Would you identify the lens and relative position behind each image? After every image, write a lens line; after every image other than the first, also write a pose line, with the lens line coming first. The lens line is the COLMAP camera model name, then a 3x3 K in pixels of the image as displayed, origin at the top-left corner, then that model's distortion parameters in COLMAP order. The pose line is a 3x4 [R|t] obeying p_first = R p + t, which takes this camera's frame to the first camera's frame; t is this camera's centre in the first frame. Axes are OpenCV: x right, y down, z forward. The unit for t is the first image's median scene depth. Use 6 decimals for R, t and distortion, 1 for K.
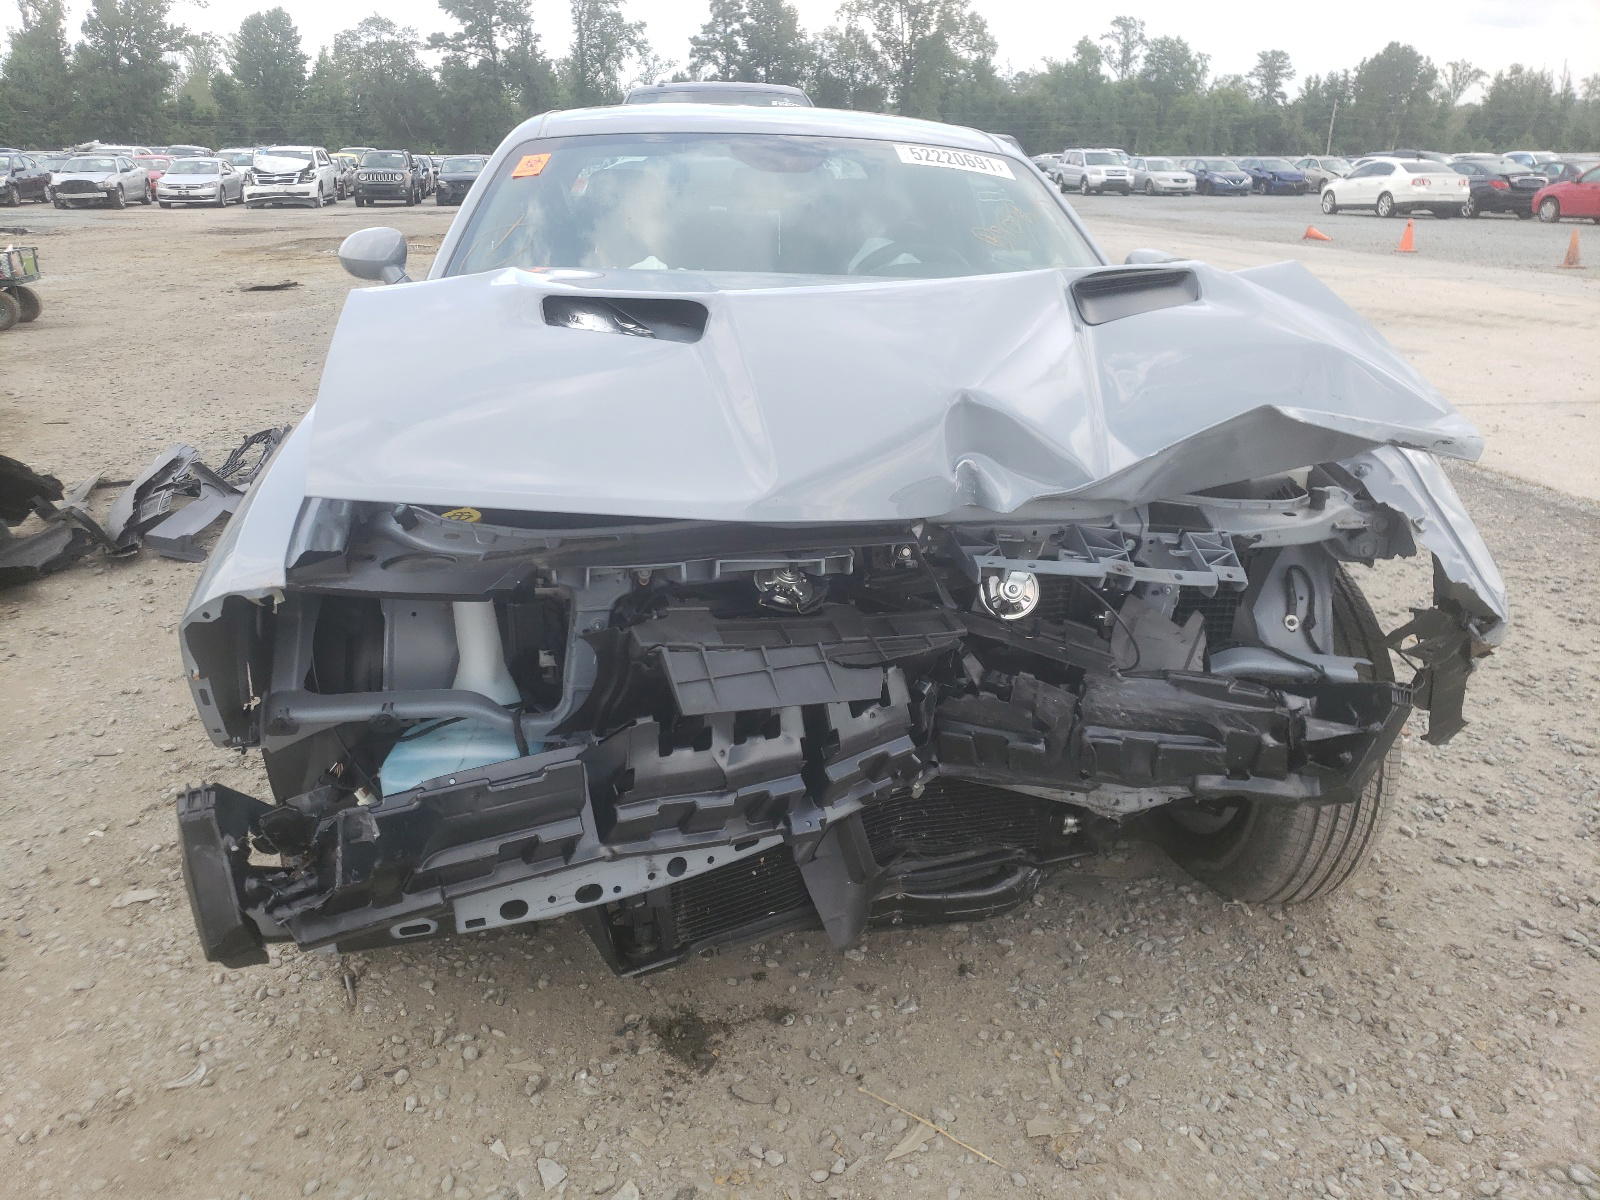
lens RADIAL K [[1131.7, 0, 755.6], [0, 1131.7, 599.5], [0, 0, 1]] dist [0.022754, -0.005815]
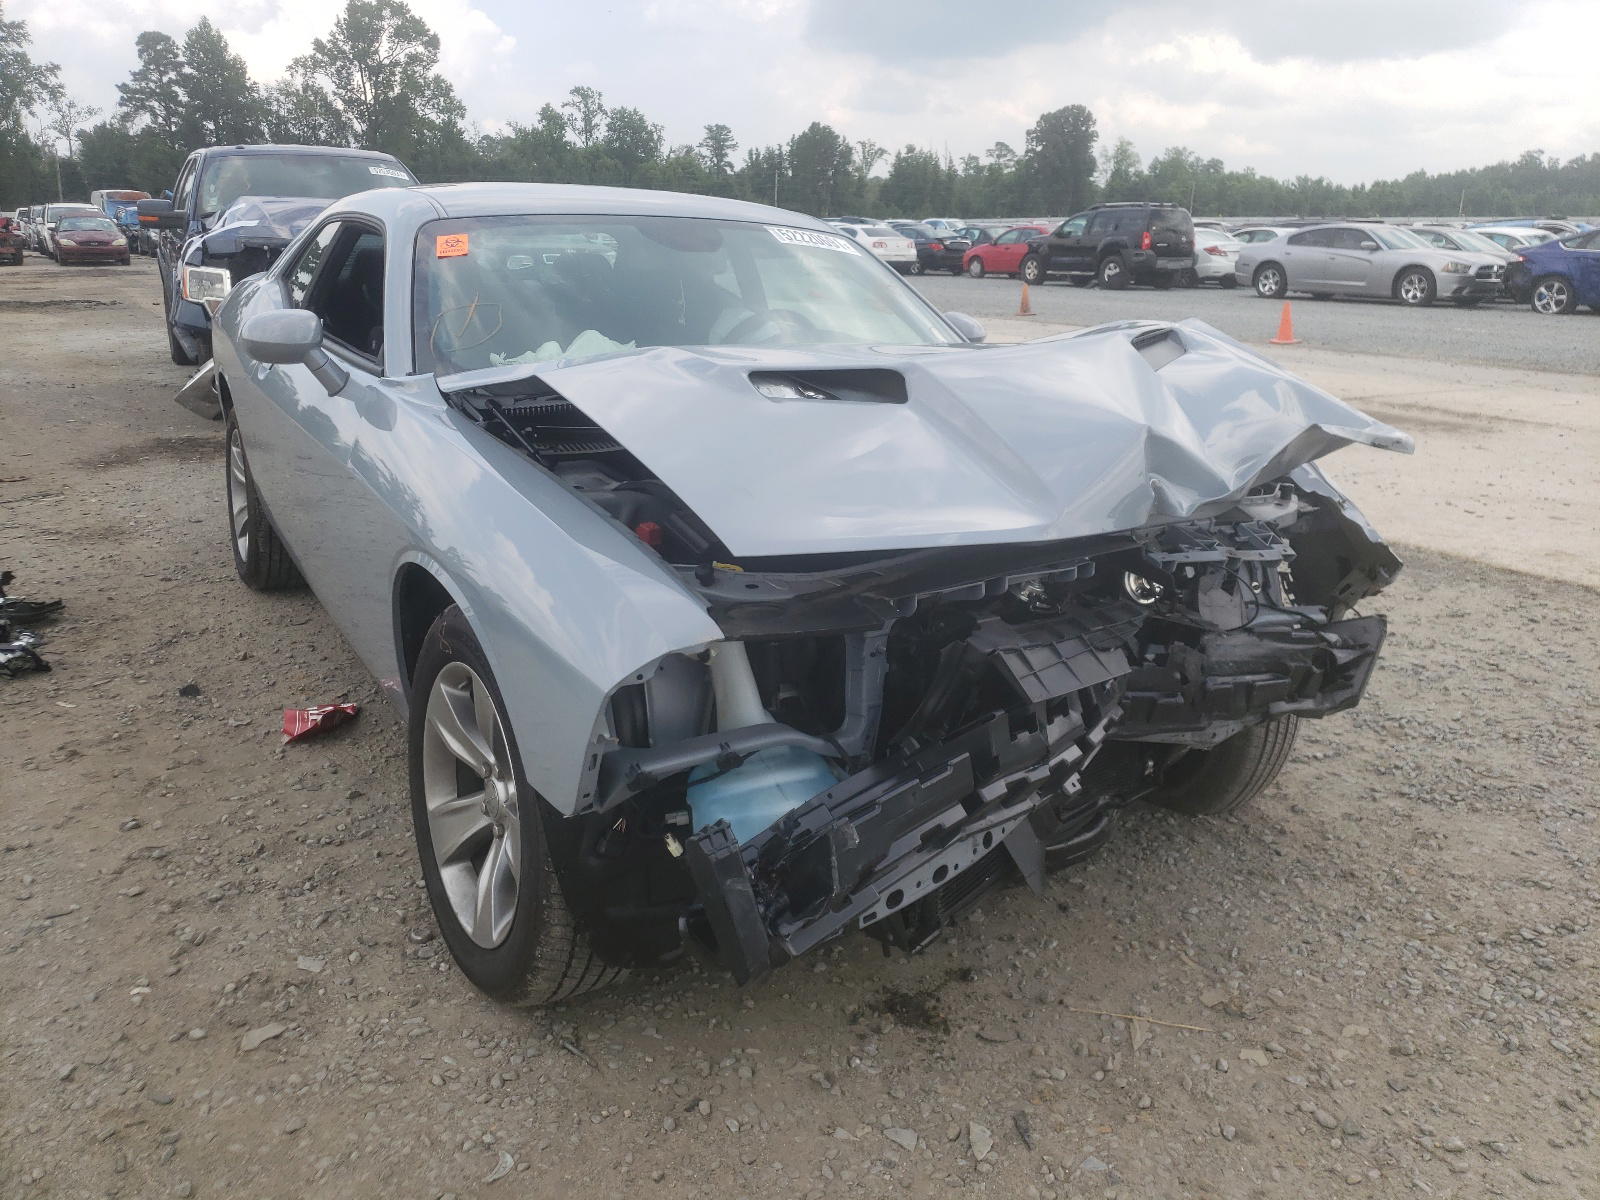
lens RADIAL K [[1131.7, 0, 755.6], [0, 1131.7, 599.5], [0, 0, 1]] dist [0.022754, -0.005815]
pose [[0.924304, -0.118556, 0.362776, -0.603513], [0.136241, 0.990398, -0.023460, -0.015652], [-0.356511, 0.071109, 0.931581, -0.032086]]
